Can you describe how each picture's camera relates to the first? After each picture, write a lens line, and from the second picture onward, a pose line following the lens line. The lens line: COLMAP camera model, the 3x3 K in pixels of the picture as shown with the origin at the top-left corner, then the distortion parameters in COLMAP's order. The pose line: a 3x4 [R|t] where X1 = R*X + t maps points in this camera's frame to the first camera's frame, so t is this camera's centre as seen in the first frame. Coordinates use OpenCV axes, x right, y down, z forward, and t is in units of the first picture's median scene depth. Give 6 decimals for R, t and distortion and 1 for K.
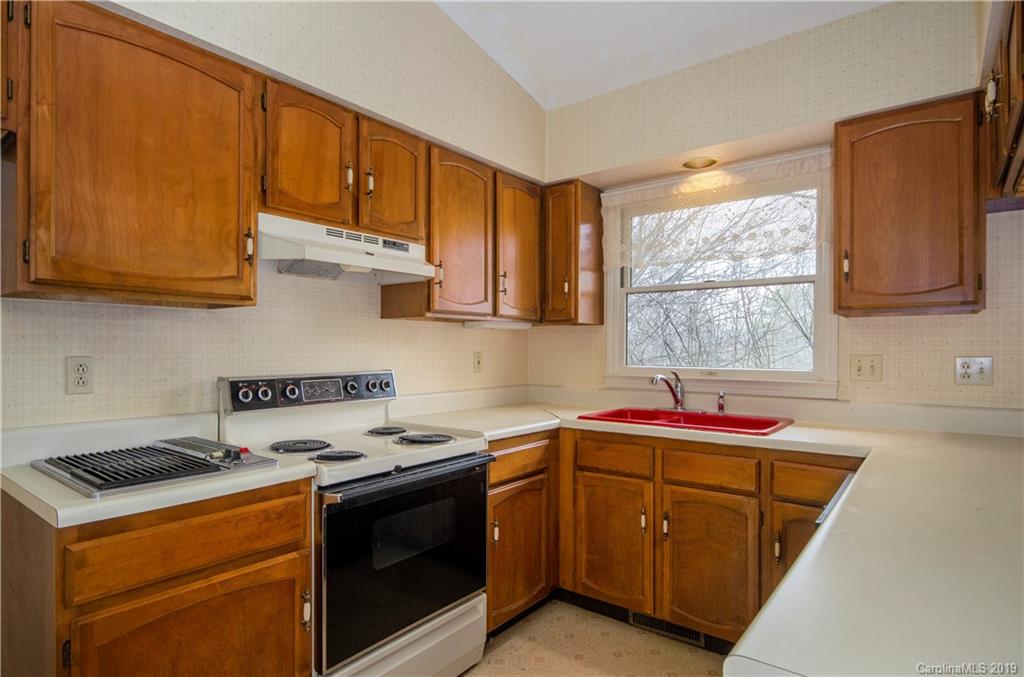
lens RADIAL K [[572.2, 0, 512.0], [0, 572.2, 338.5], [0, 0, 1]] dist [-0.018901, 0.000430]
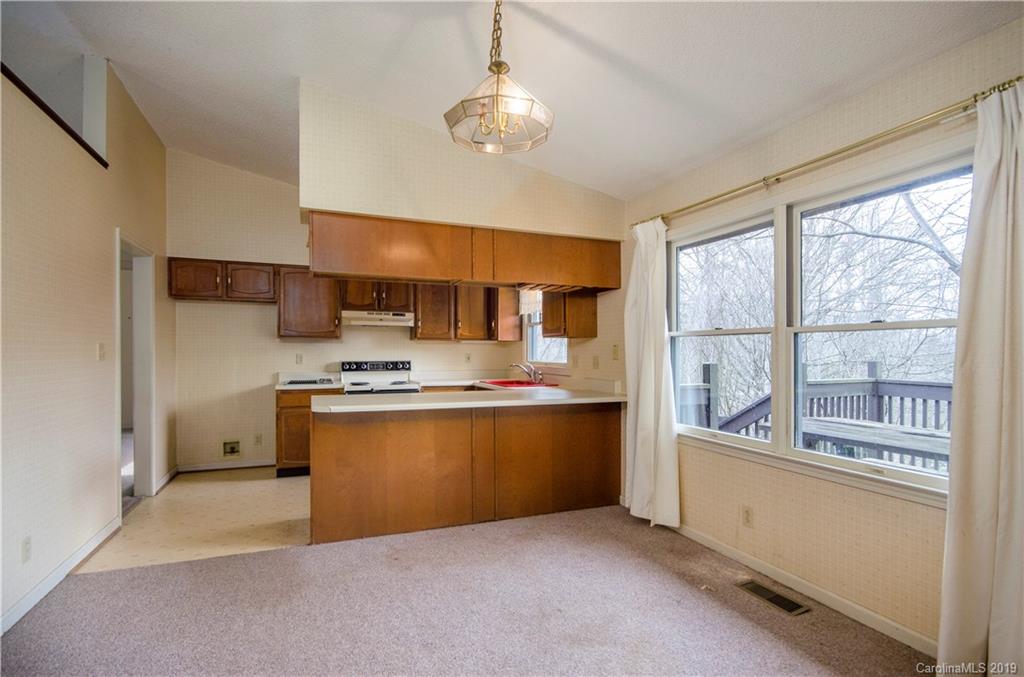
lens RADIAL K [[467.8, 0, 512.0], [0, 467.8, 338.5], [0, 0, 1]] dist [0.000745, 0.000049]
pose [[0.883368, -0.010612, -0.468560, 1.500670], [0.005178, 0.999904, -0.012884, -0.017519], [0.468652, 0.008955, 0.883338, -0.827979]]
